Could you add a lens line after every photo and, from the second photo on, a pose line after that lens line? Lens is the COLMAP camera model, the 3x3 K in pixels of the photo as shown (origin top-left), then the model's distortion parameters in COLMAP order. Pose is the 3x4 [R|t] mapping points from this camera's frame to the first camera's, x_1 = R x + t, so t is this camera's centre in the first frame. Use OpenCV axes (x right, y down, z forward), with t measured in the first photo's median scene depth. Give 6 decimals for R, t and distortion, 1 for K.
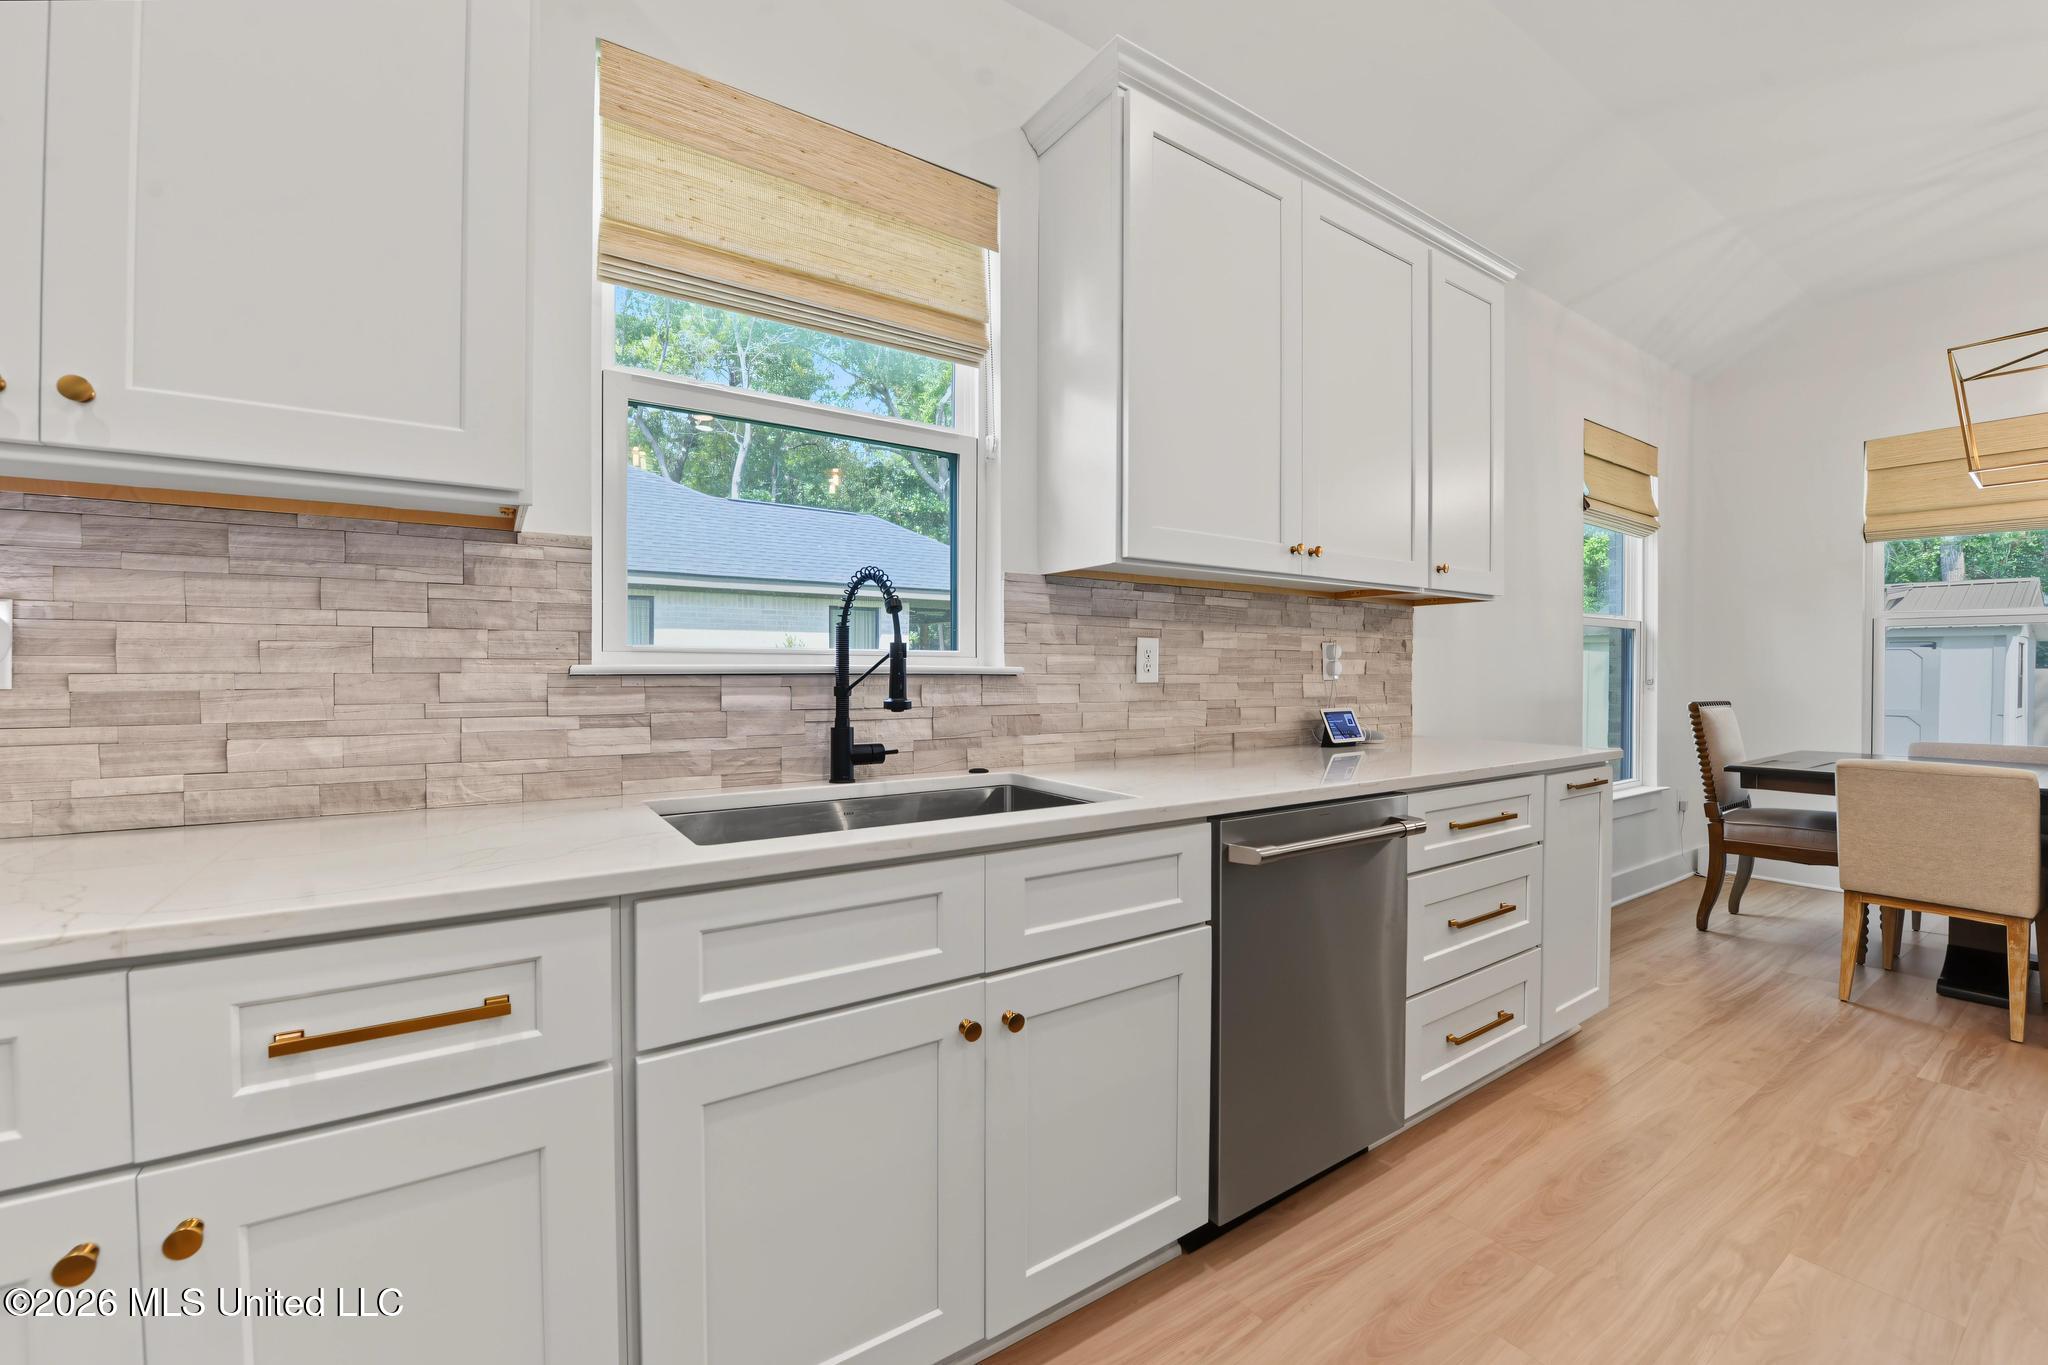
lens RADIAL K [[826.1, 0, 1020.7], [0, 826.1, 677.8], [0, 0, 1]] dist [-0.019829, -0.001333]
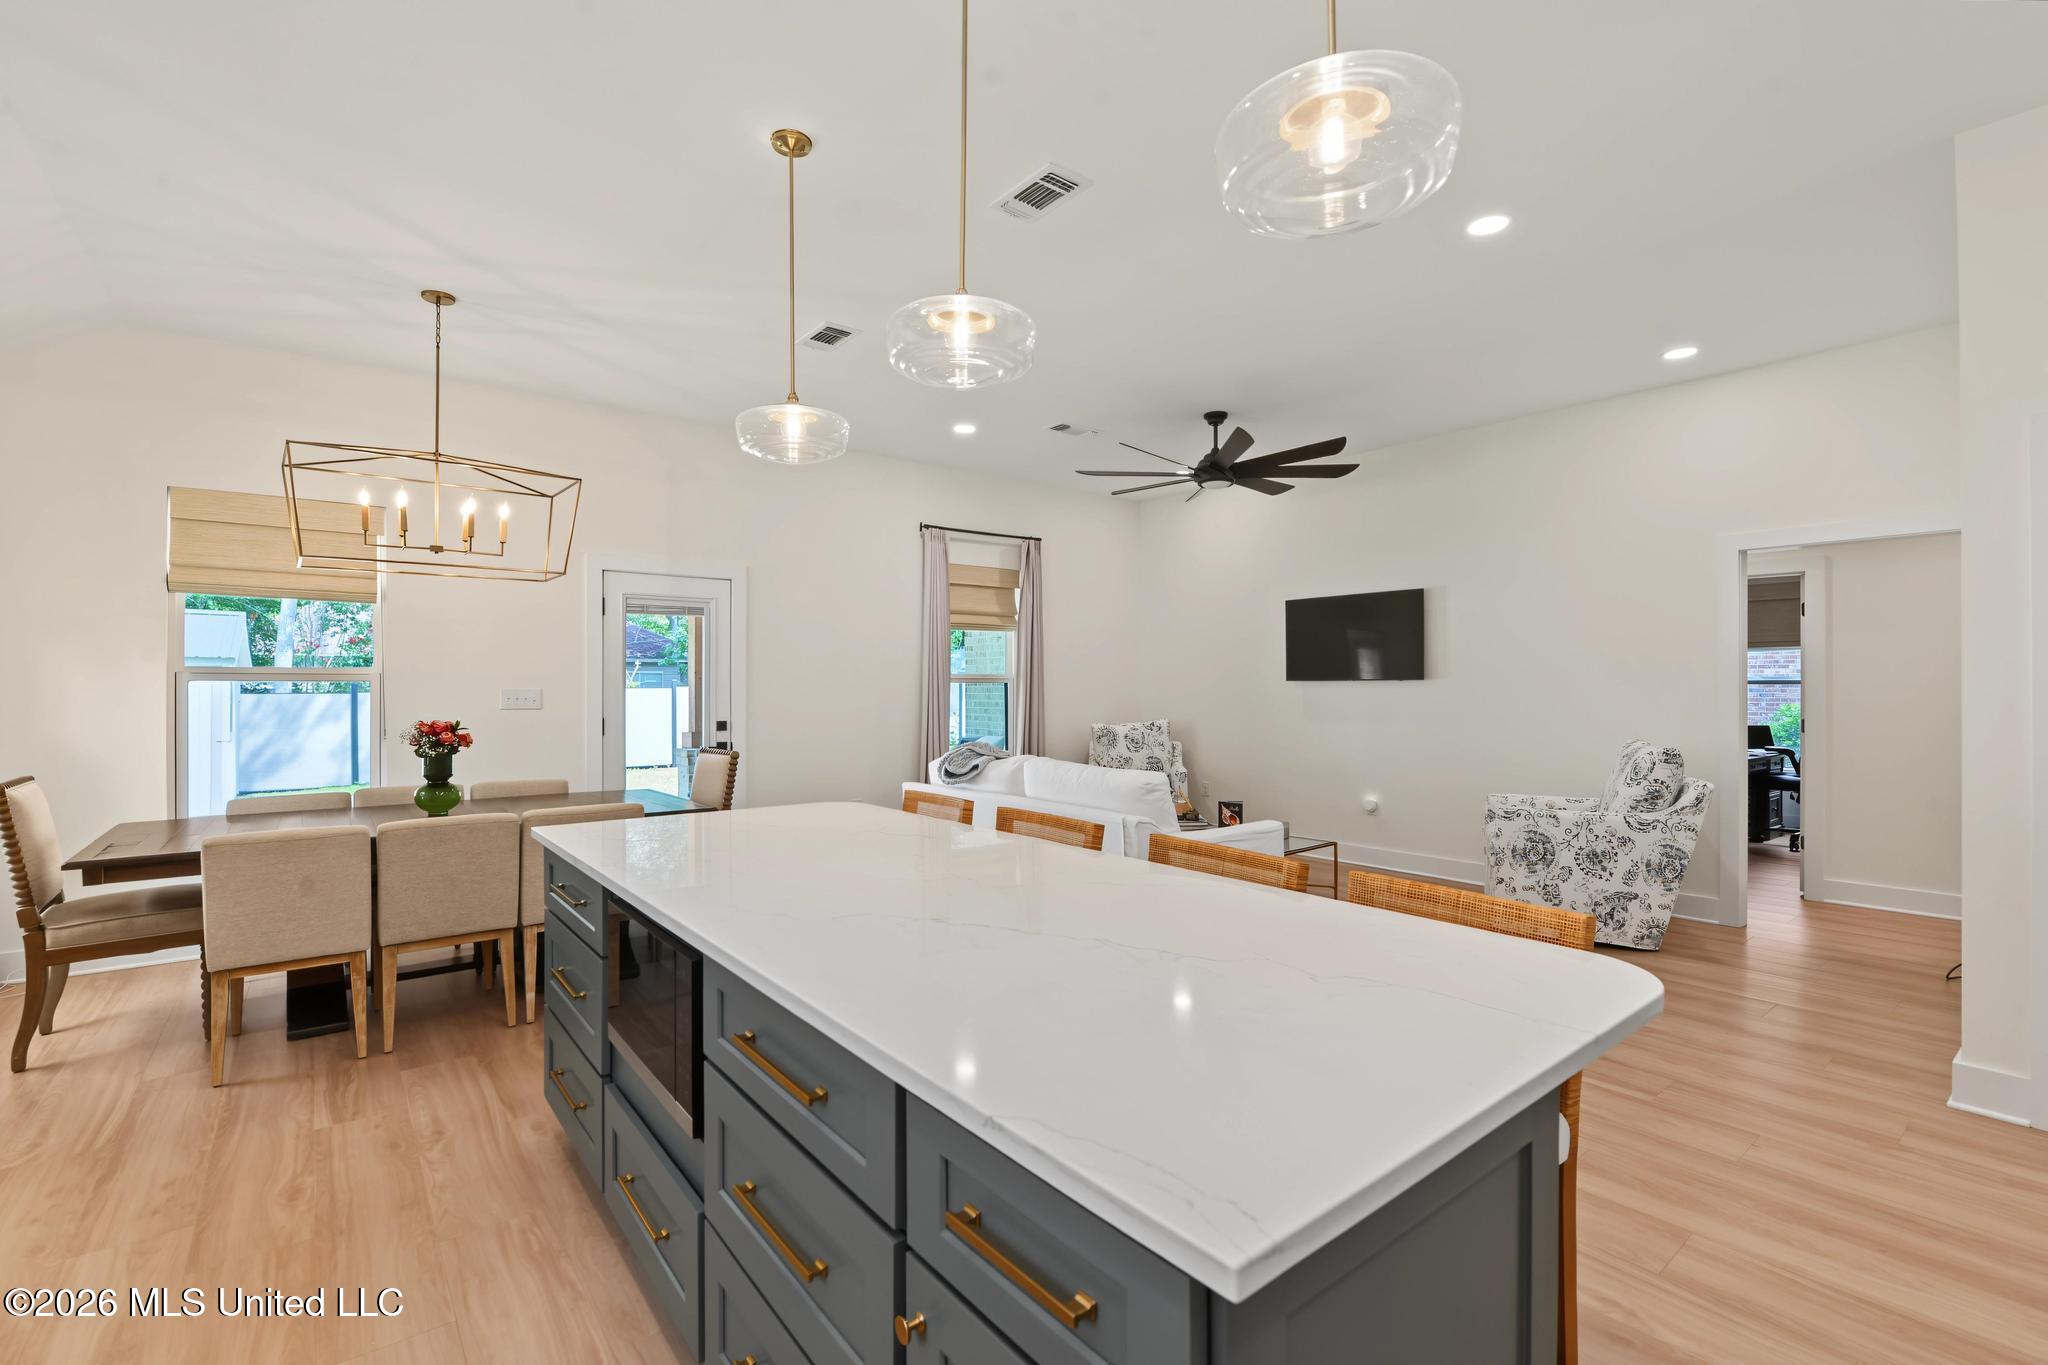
lens RADIAL K [[902.8, 0, 1019.2], [0, 902.8, 677.8], [0, 0, 1]] dist [-0.017684, -0.000576]
pose [[-0.079503, 0.007206, 0.996809, -0.151974], [0.009606, 0.999933, -0.006463, -0.094124], [-0.996788, 0.009062, -0.079567, 0.150273]]
